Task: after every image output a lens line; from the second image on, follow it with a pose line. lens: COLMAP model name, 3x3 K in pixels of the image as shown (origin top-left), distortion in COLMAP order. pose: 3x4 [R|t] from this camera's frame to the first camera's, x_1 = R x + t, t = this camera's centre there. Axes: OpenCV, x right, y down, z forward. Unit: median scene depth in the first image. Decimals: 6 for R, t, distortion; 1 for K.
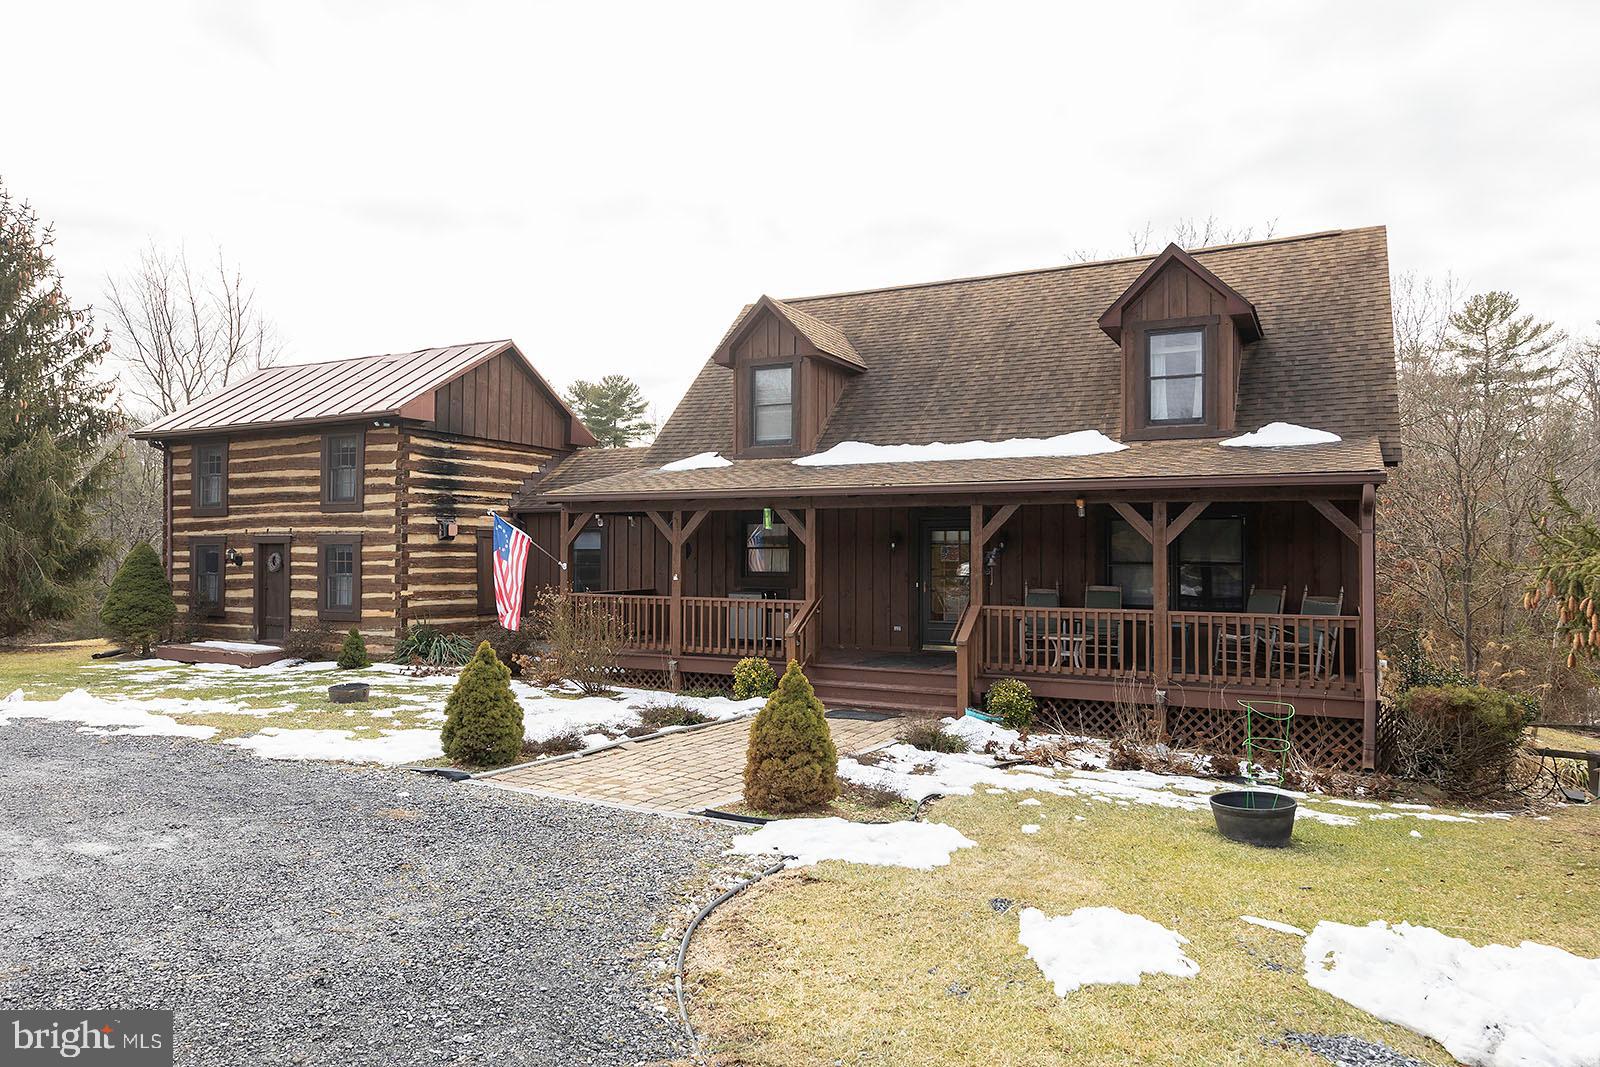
lens RADIAL K [[1020.4, 0, 792.0], [0, 1020.4, 534.6], [0, 0, 1]] dist [0.002333, 0.000646]
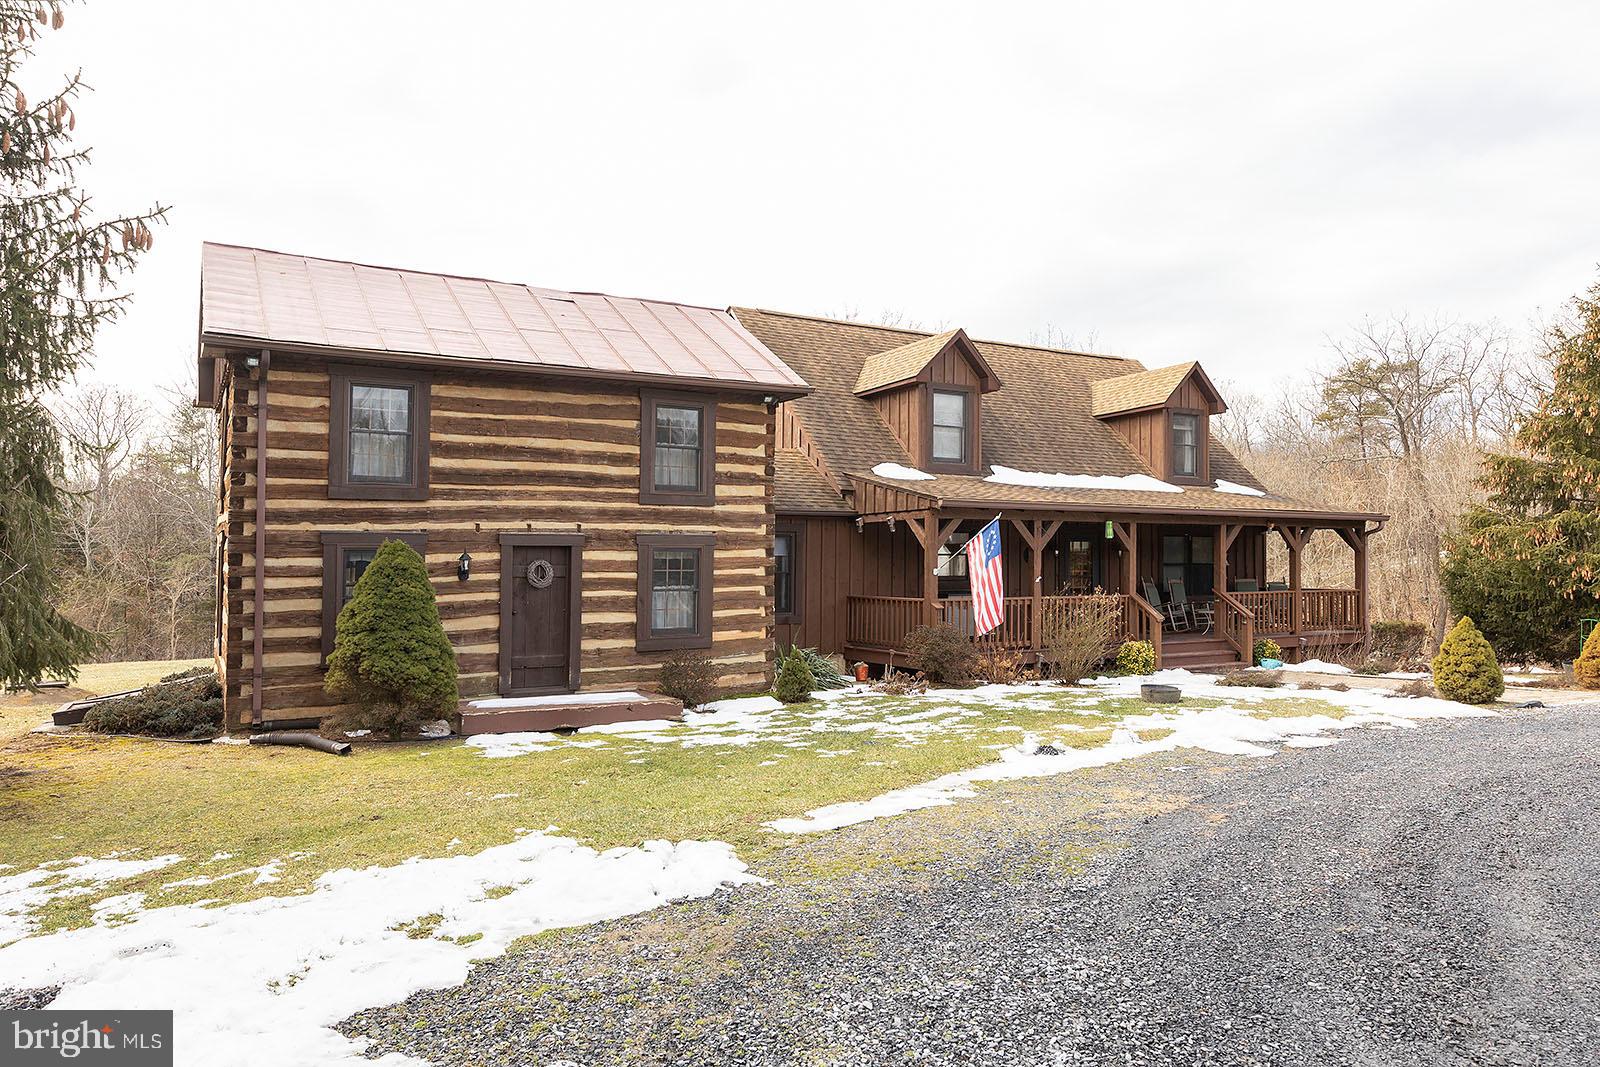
lens RADIAL K [[1020.4, 0, 792.0], [0, 1020.4, 534.6], [0, 0, 1]] dist [0.002333, 0.000646]
pose [[0.556187, 0.019294, 0.830833, -1.050471], [-0.007685, 0.999807, -0.018074, 0.013091], [-0.831022, 0.003668, 0.556228, 0.525294]]
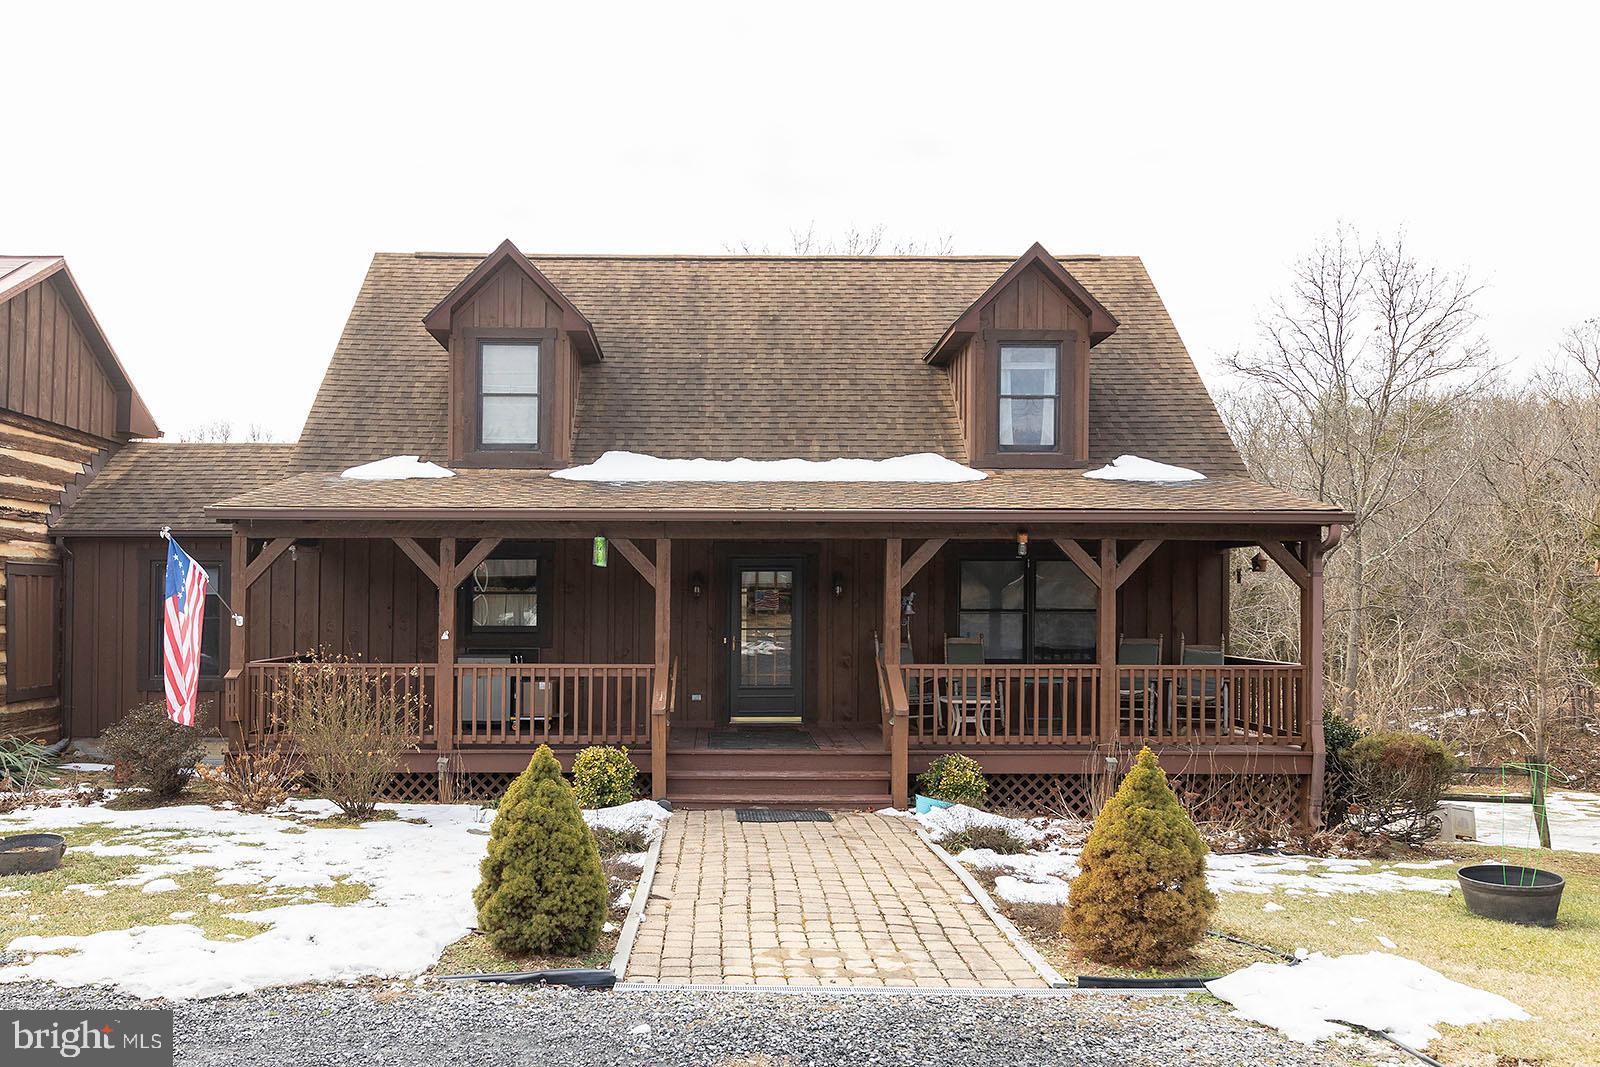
lens RADIAL K [[1209.3, 0, 710.3], [0, 1209.3, 580.1], [0, 0, 1]] dist [0.004568, 0.002025]
pose [[0.884063, 0.005562, 0.467334, -0.291479], [-0.005981, 0.999982, -0.000588, 0.003780], [-0.467329, -0.002275, 0.884080, 0.175835]]
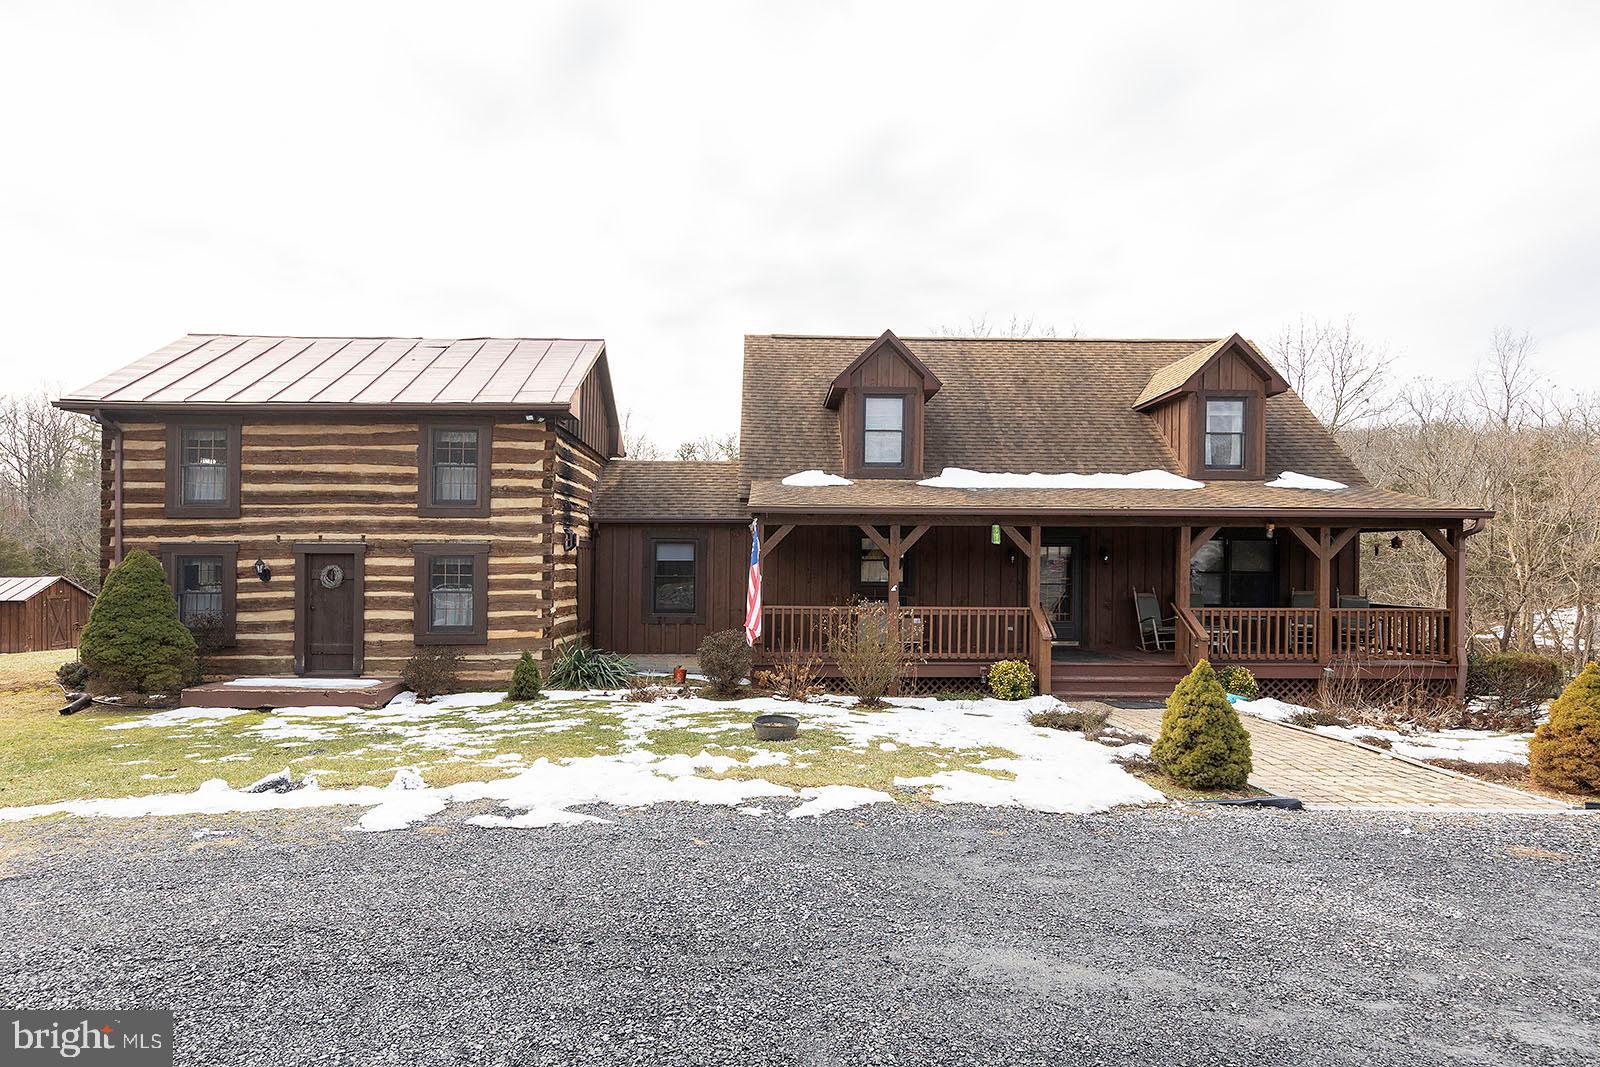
lens RADIAL K [[818.9, 0, 768.8], [0, 818.9, 557.2], [0, 0, 1]] dist [0.005504, 0.001397]
pose [[0.878873, 0.003221, 0.477044, -0.552425], [-0.008885, 0.999914, 0.009618, 0.002413], [-0.476972, -0.012691, 0.878827, 0.279442]]
